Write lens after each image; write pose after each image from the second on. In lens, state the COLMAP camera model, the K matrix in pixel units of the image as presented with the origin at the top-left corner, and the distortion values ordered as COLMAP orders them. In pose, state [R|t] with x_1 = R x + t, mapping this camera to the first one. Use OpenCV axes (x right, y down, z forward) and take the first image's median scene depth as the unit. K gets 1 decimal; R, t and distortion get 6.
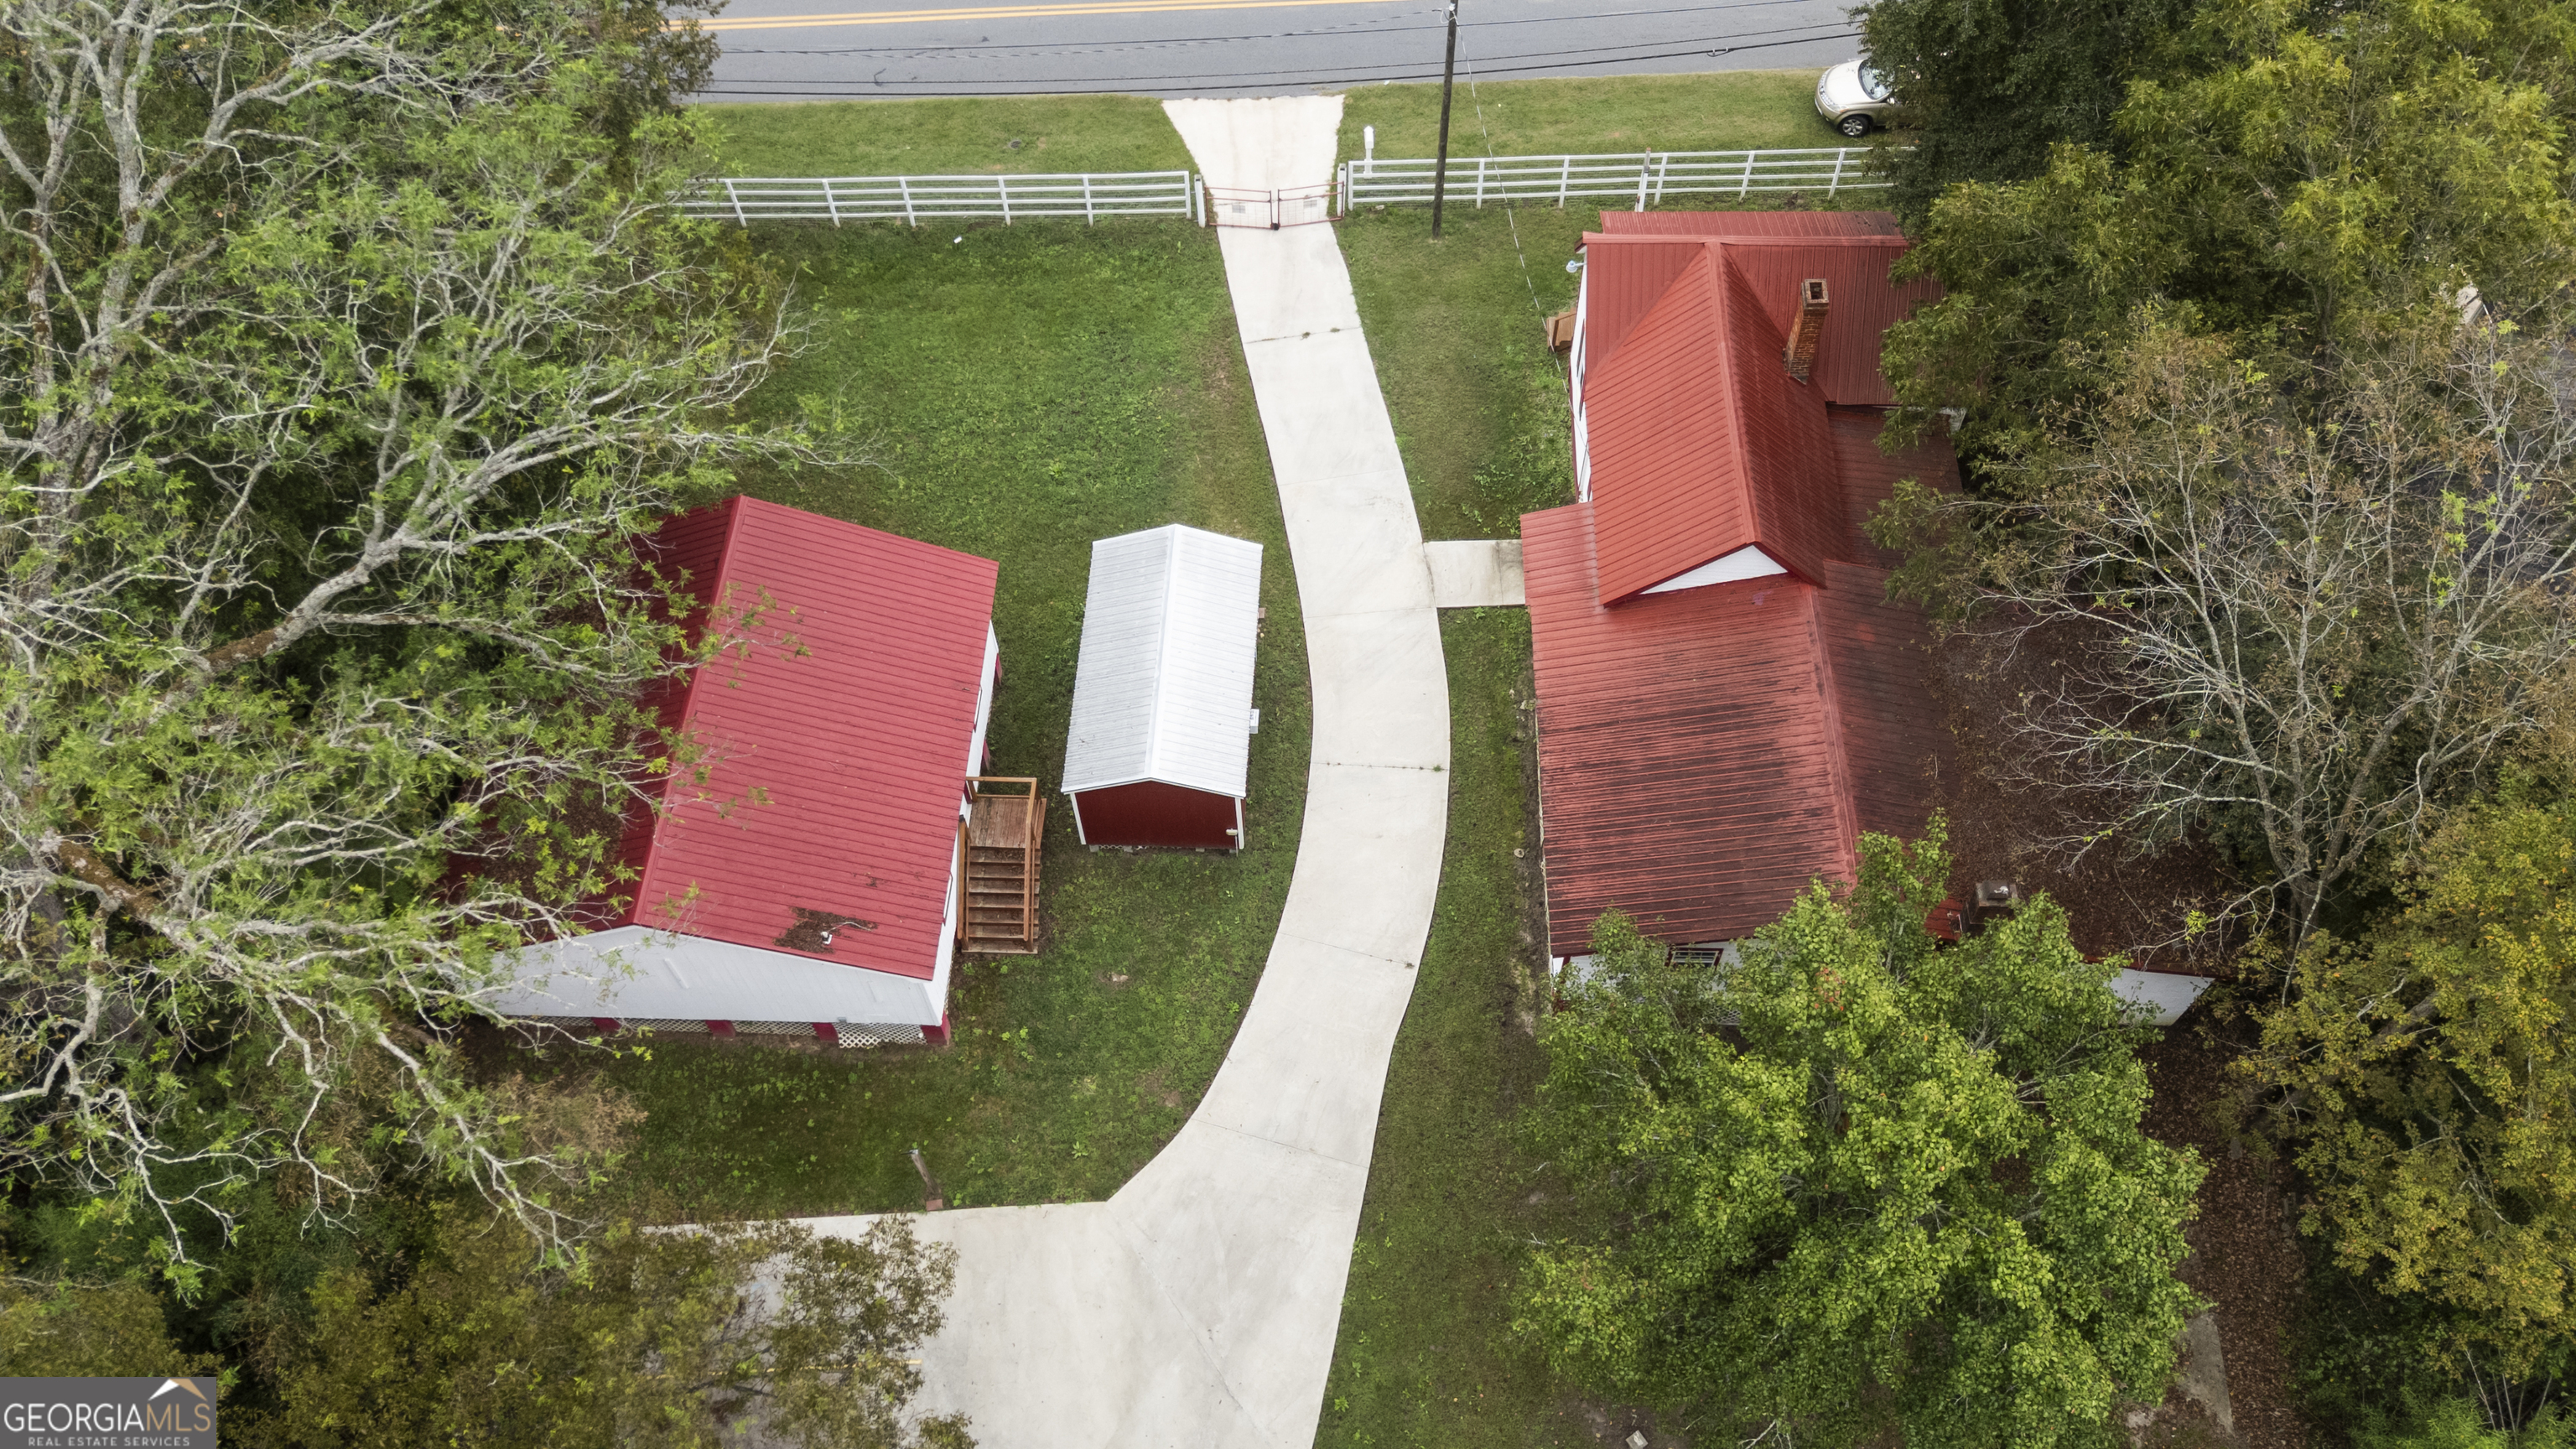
lens RADIAL K [[1874.3, 0, 1292.8], [0, 1874.3, 728.3], [0, 0, 1]] dist [0.046846, -0.007593]
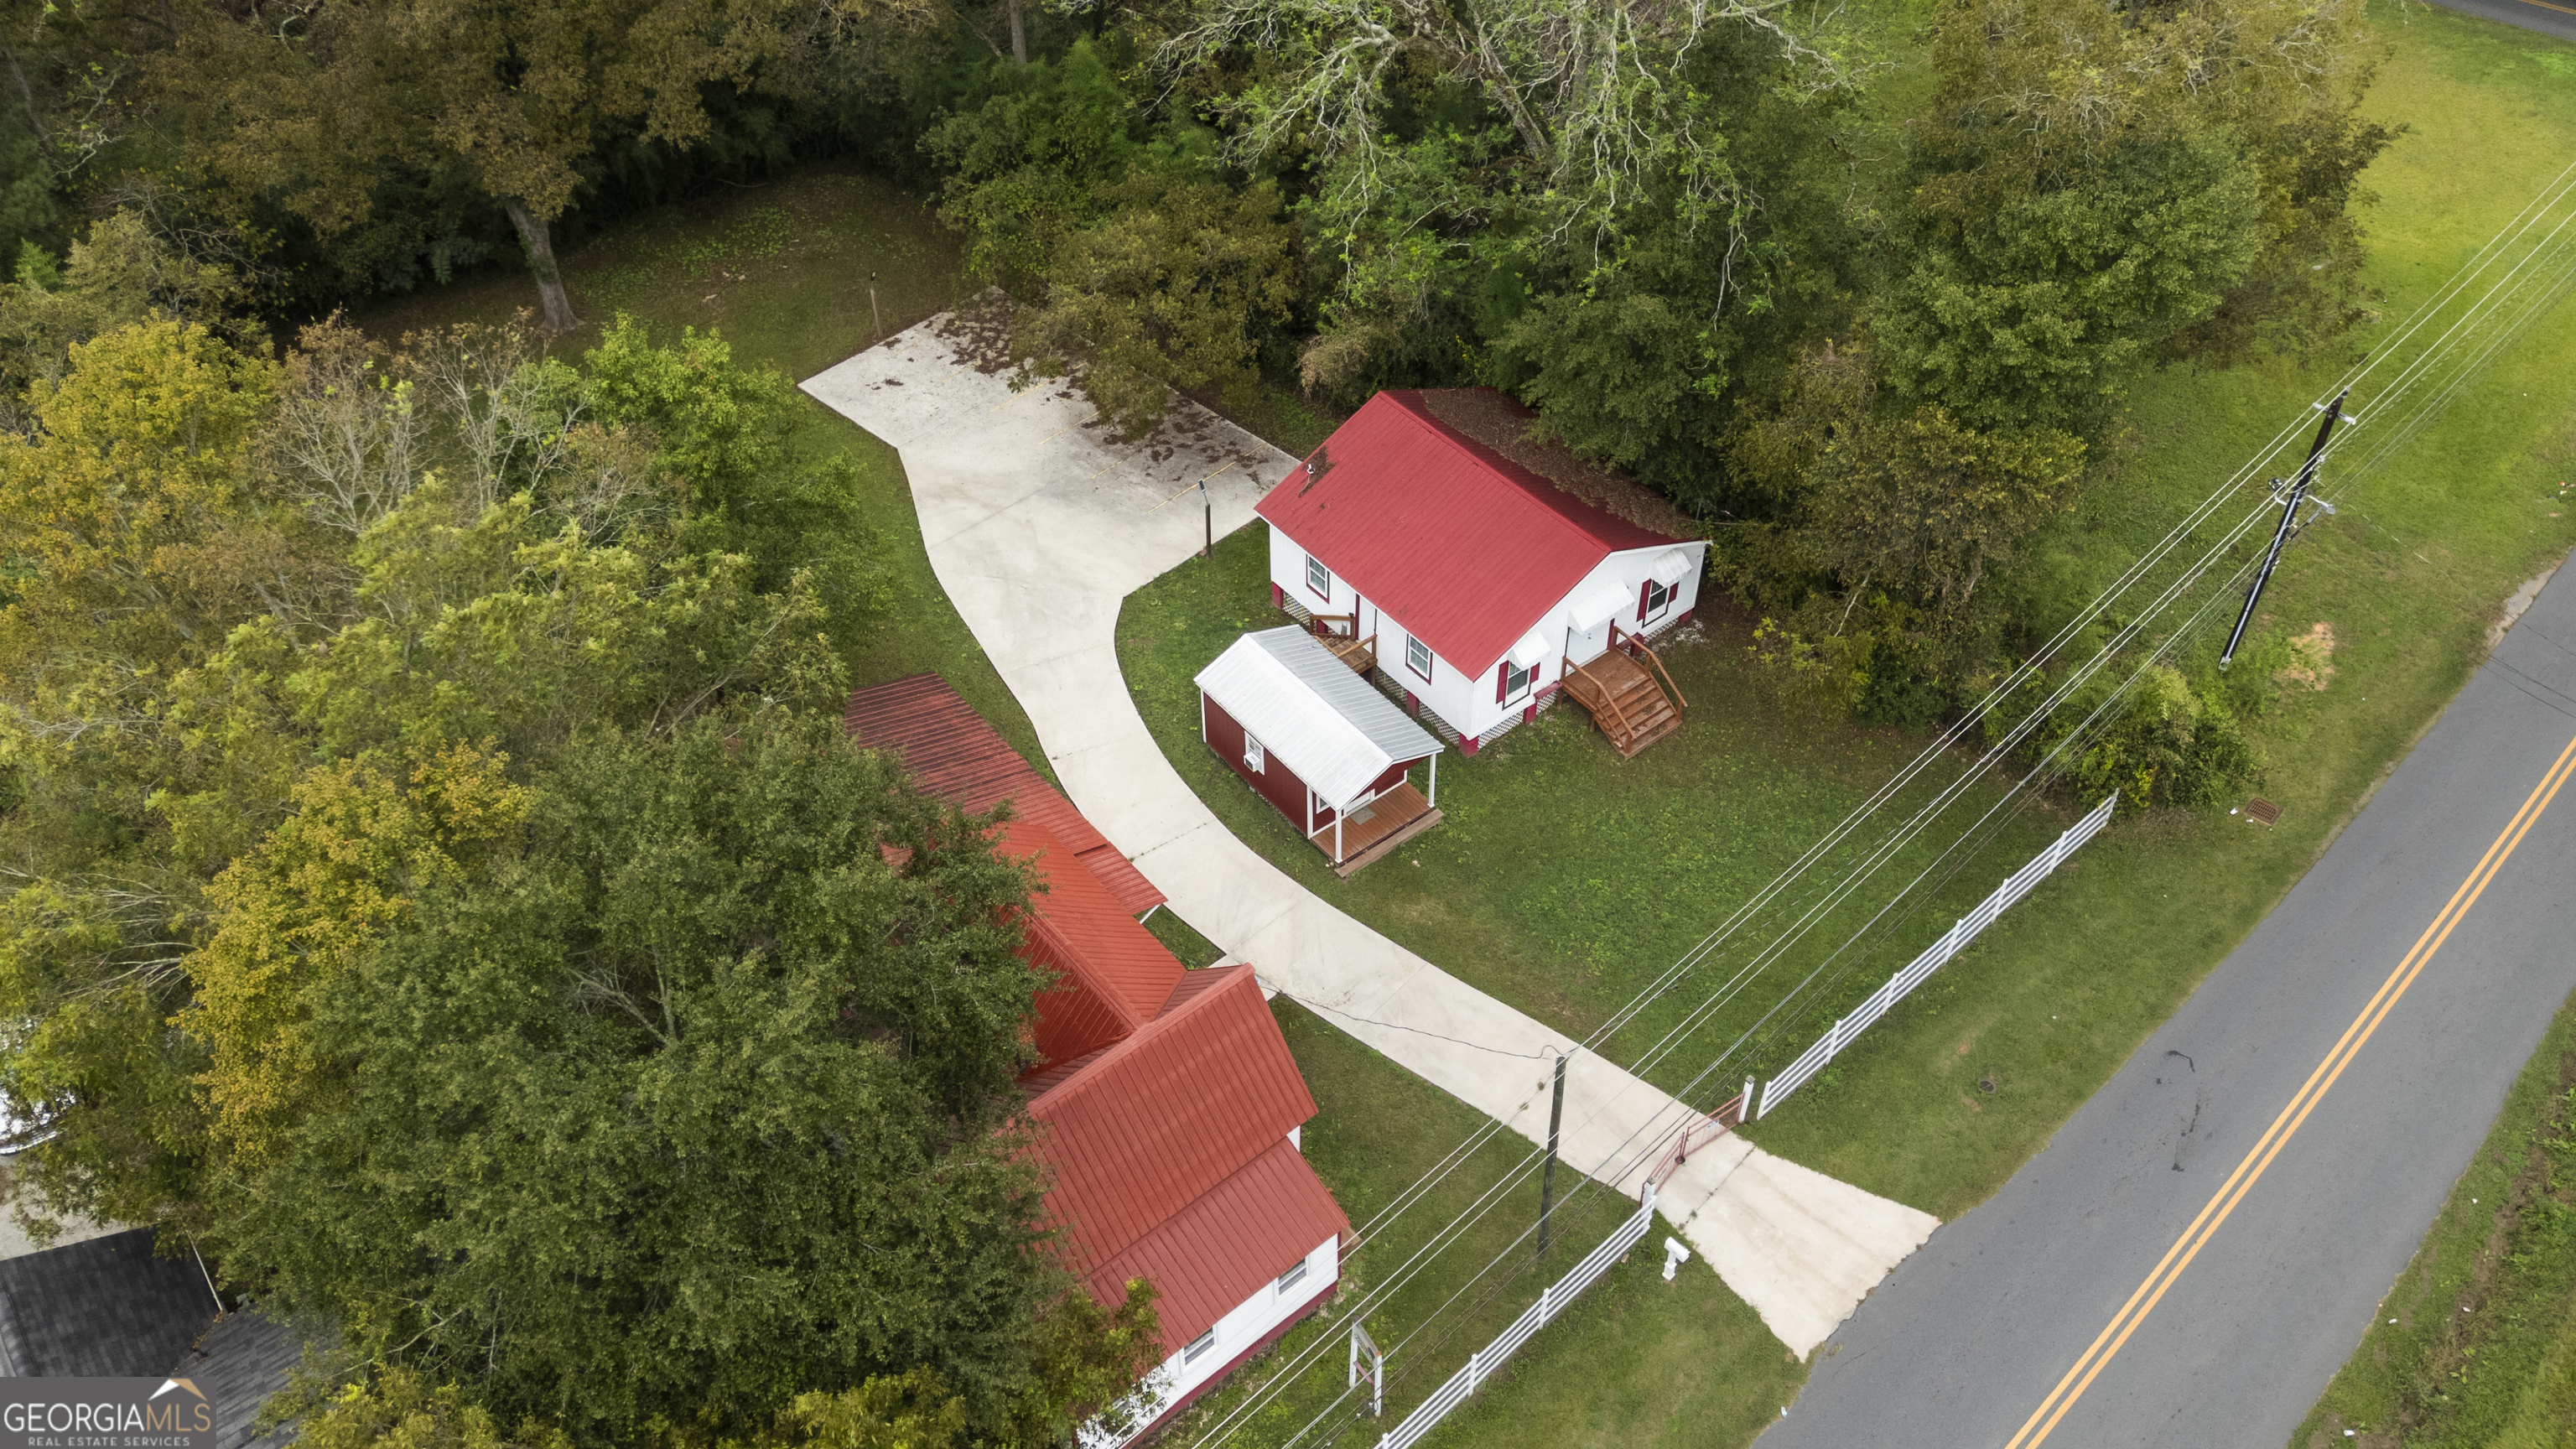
lens RADIAL K [[1874.3, 0, 1286.6], [0, 1874.3, 730.9], [0, 0, 1]] dist [0.046846, -0.007593]
pose [[-0.759375, 0.470855, -0.449049, 0.494546], [-0.536403, -0.062415, 0.841651, -1.026453], [0.368269, 0.880000, 0.299964, 0.564980]]
